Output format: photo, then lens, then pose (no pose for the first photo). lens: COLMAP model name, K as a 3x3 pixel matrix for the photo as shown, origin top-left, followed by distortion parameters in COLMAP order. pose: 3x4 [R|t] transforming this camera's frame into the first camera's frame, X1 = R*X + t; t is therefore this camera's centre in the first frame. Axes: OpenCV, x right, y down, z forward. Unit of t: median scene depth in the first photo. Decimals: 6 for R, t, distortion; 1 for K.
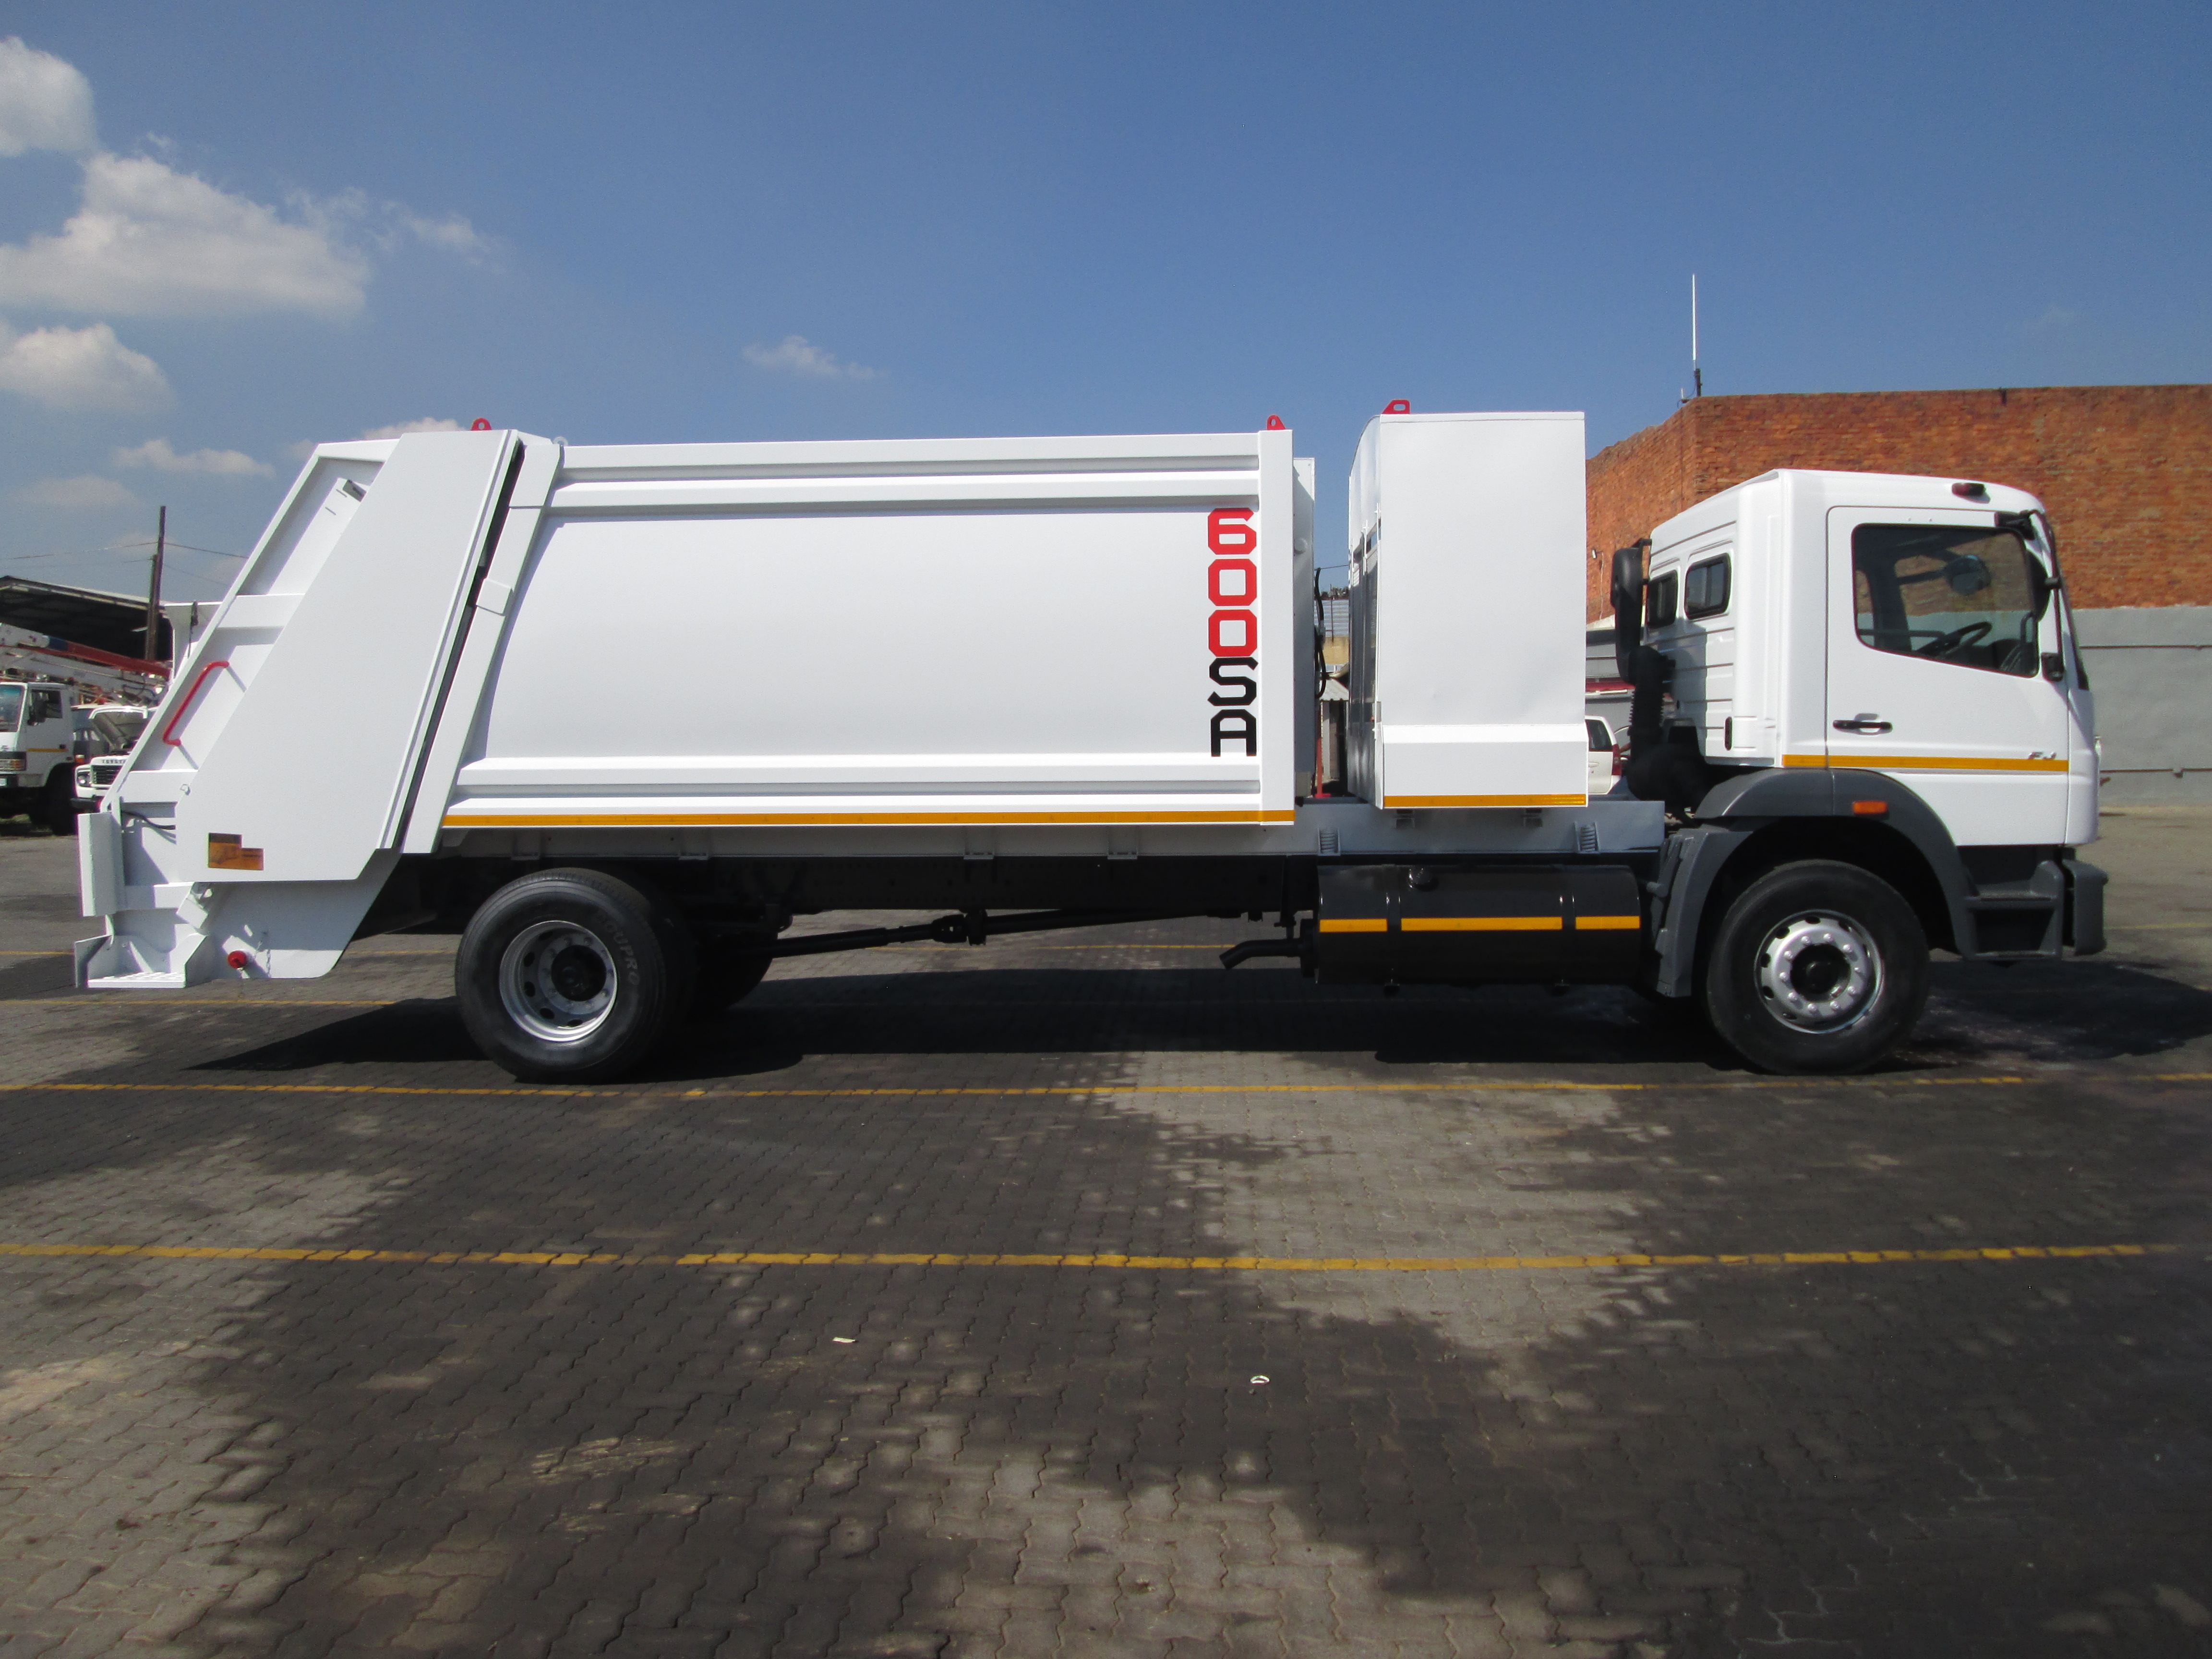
lens RADIAL K [[1824.1, 0, 1117.9], [0, 1824.1, 766.2], [0, 0, 1]] dist [-0.057686, 0.021351]
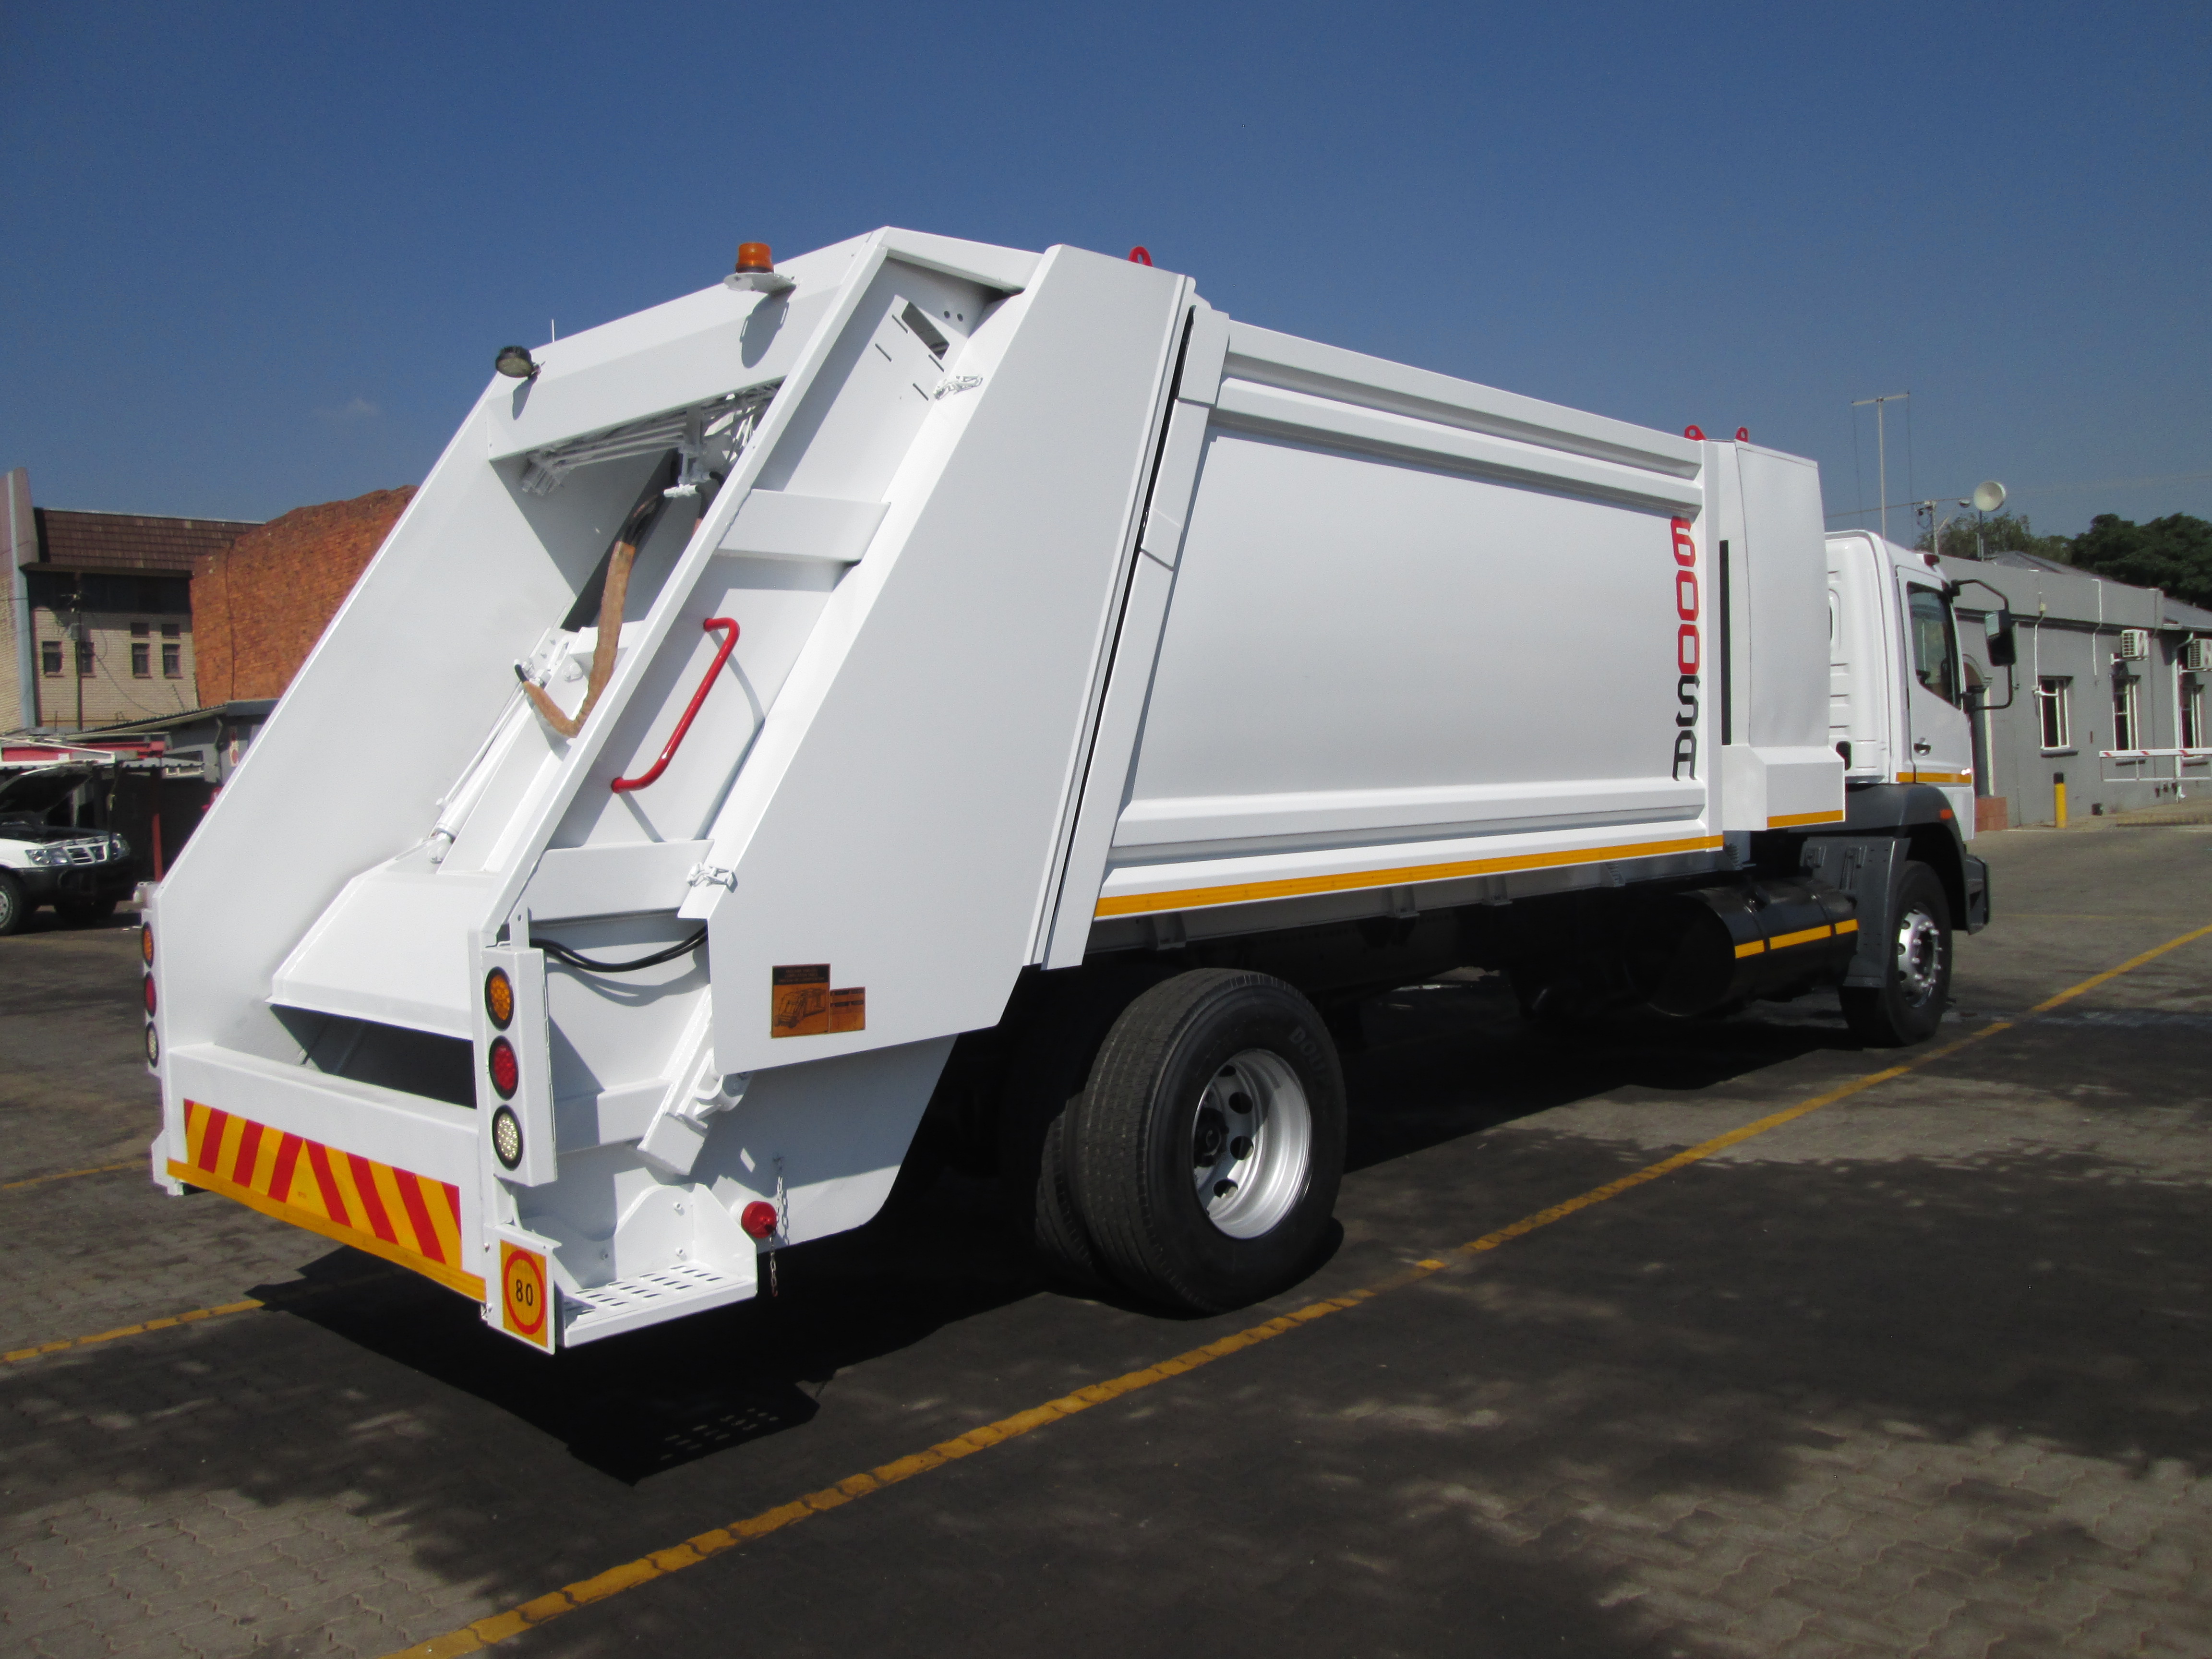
lens RADIAL K [[1824.1, 0, 1117.9], [0, 1824.1, 766.2], [0, 0, 1]] dist [-0.057686, 0.021351]
pose [[0.642637, -0.005873, 0.766148, -0.831891], [0.042266, 0.998720, -0.027795, 0.000738], [-0.765004, 0.050244, 0.642063, 0.617818]]
